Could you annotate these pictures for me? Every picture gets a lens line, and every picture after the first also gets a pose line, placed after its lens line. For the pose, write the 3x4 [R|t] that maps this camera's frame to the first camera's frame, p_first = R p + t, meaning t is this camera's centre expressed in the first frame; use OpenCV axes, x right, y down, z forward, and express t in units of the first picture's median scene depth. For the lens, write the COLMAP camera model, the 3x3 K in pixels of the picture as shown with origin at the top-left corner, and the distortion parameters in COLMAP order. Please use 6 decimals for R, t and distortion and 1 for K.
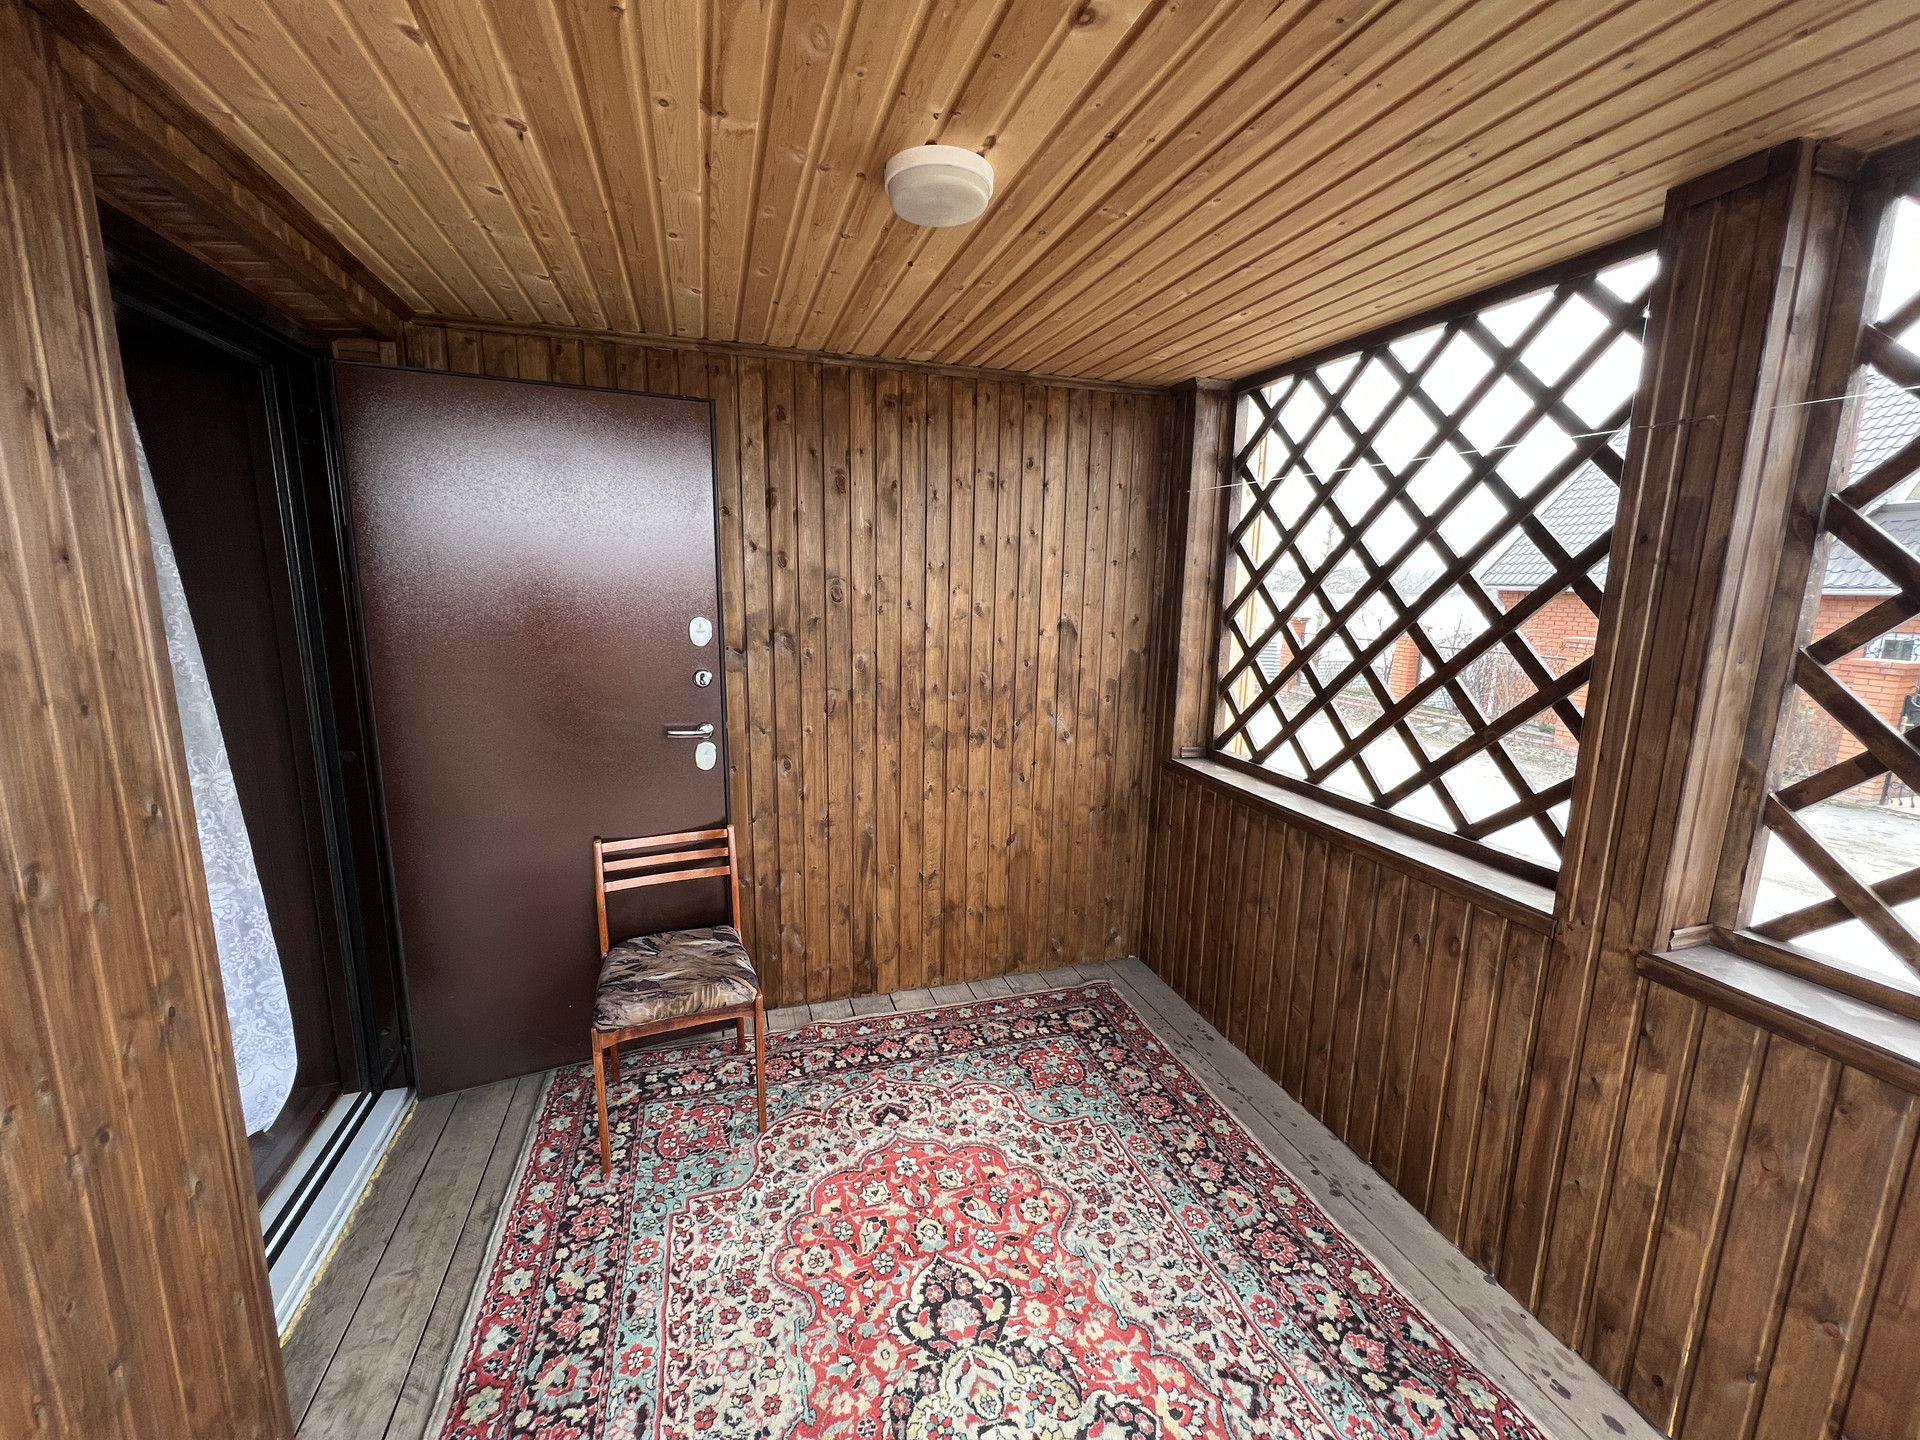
lens RADIAL K [[774.5, 0, 955.2], [0, 774.5, 717.2], [0, 0, 1]] dist [0.001492, 0.000232]
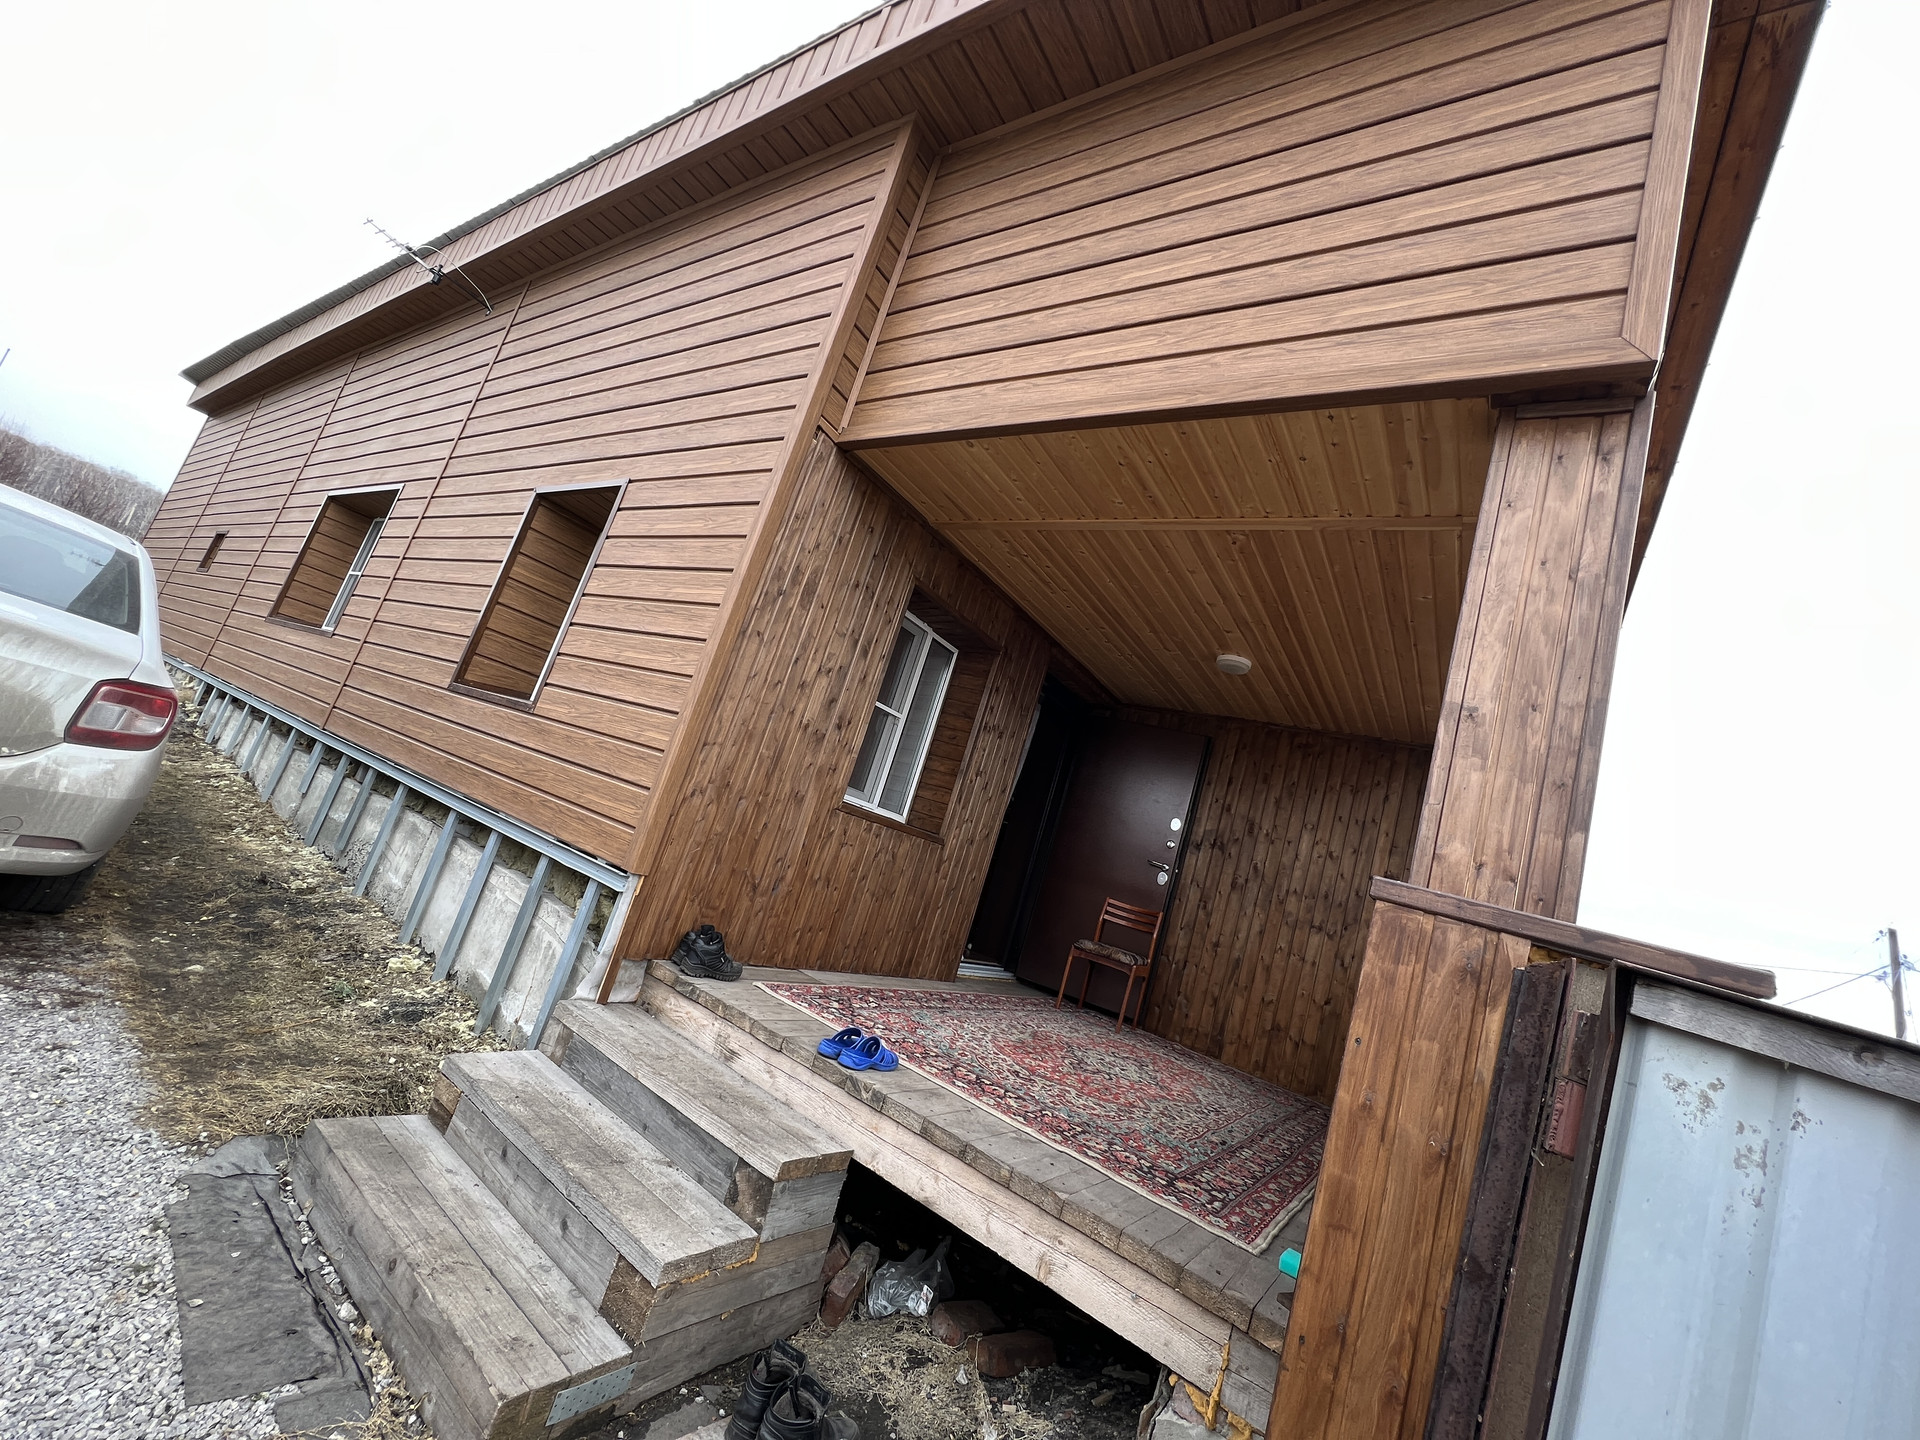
lens RADIAL K [[774.5, 0, 956.9], [0, 774.5, 719.0], [0, 0, 1]] dist [0.001492, 0.000232]
pose [[0.602258, 0.028671, -0.797787, 0.943692], [-0.412186, 0.867006, -0.280005, 0.451971], [0.683658, 0.497472, 0.533979, -0.708940]]
